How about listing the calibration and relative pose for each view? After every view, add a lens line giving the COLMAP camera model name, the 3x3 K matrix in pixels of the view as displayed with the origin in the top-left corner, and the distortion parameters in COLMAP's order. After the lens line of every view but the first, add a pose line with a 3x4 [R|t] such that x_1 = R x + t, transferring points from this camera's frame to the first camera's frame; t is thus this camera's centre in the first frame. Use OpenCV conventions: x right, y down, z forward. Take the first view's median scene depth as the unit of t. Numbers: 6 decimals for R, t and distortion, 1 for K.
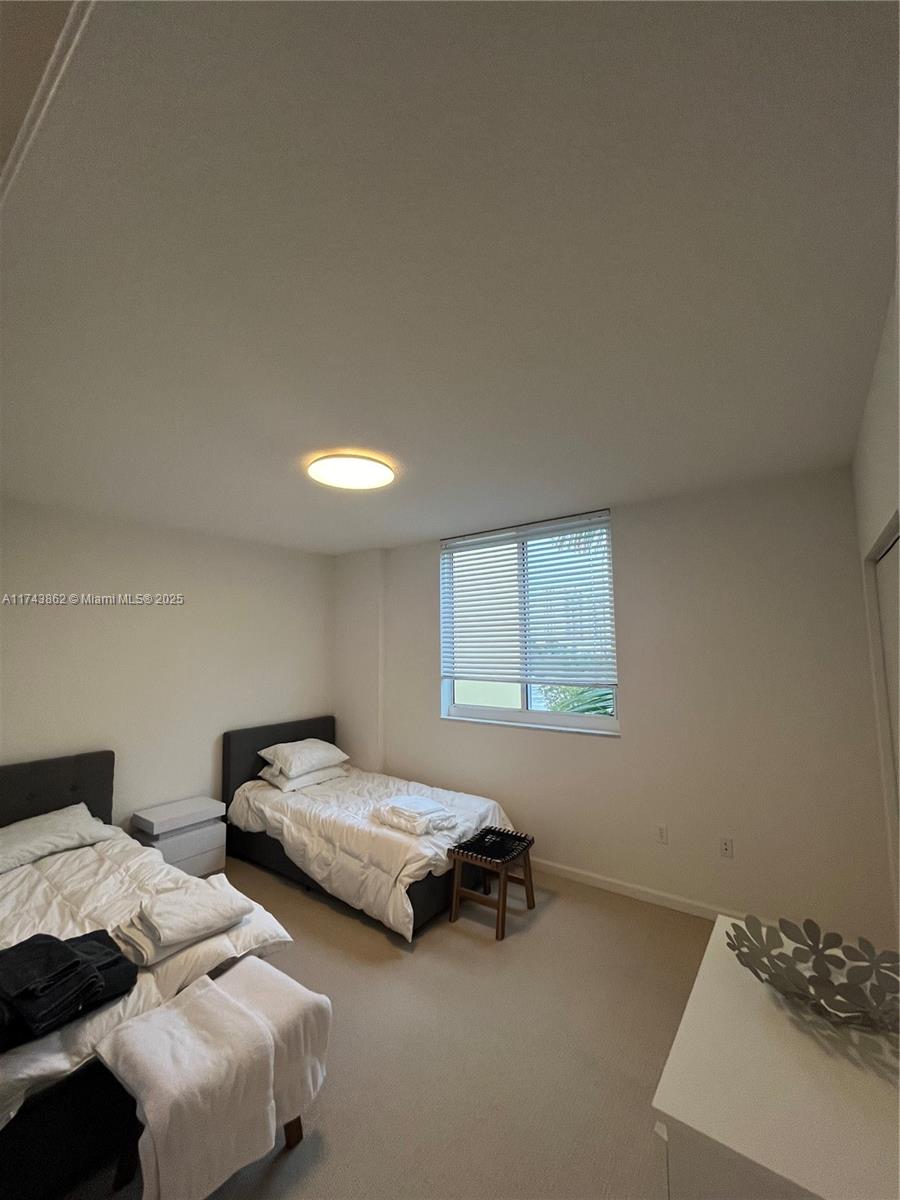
lens RADIAL K [[483.4, 0, 450.9], [0, 483.4, 599.9], [0, 0, 1]] dist [-0.002464, -0.000167]
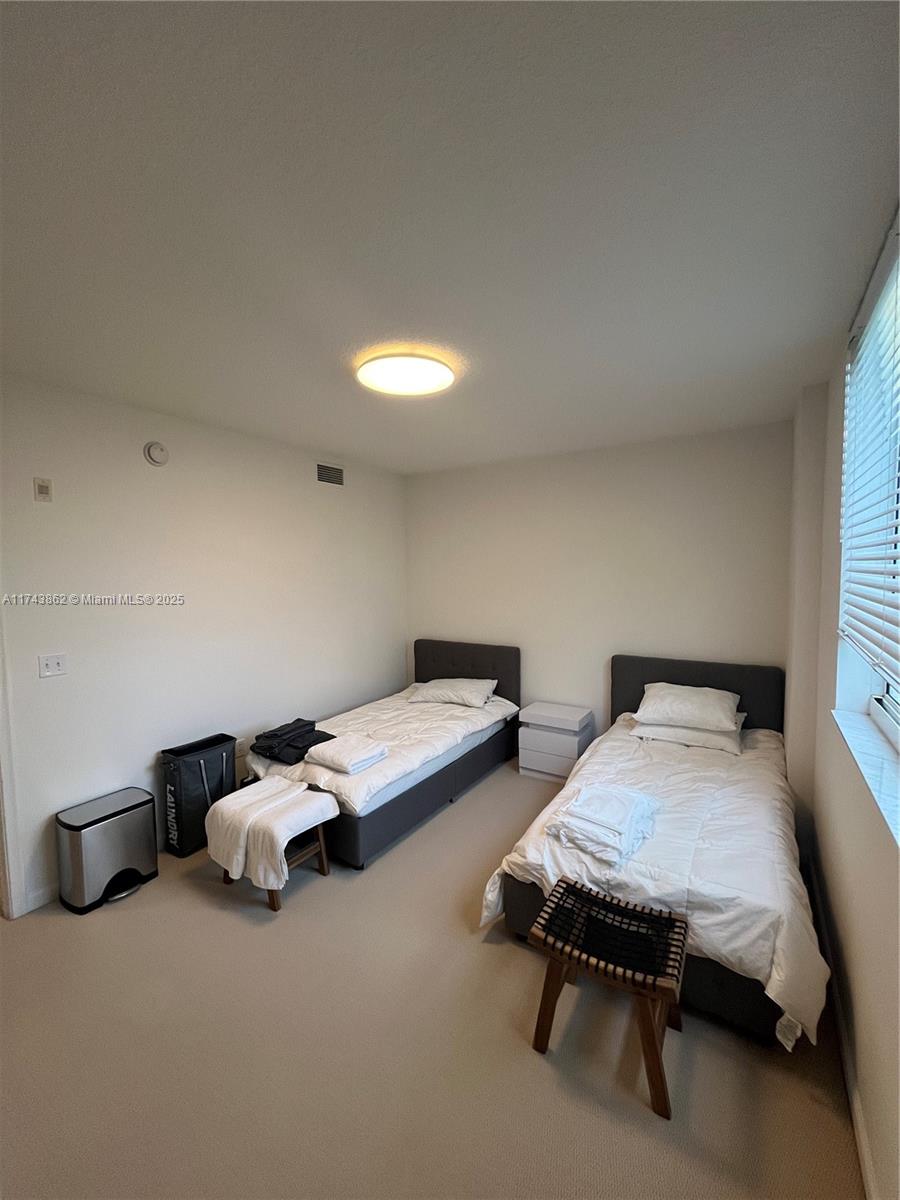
lens RADIAL K [[483.4, 0, 451.7], [0, 483.4, 599.6], [0, 0, 1]] dist [-0.002464, -0.000167]
pose [[0.080848, 0.075015, -0.993900, 0.591016], [0.108737, 0.990548, 0.083608, 0.064502], [0.990777, -0.114834, 0.071927, 0.814474]]
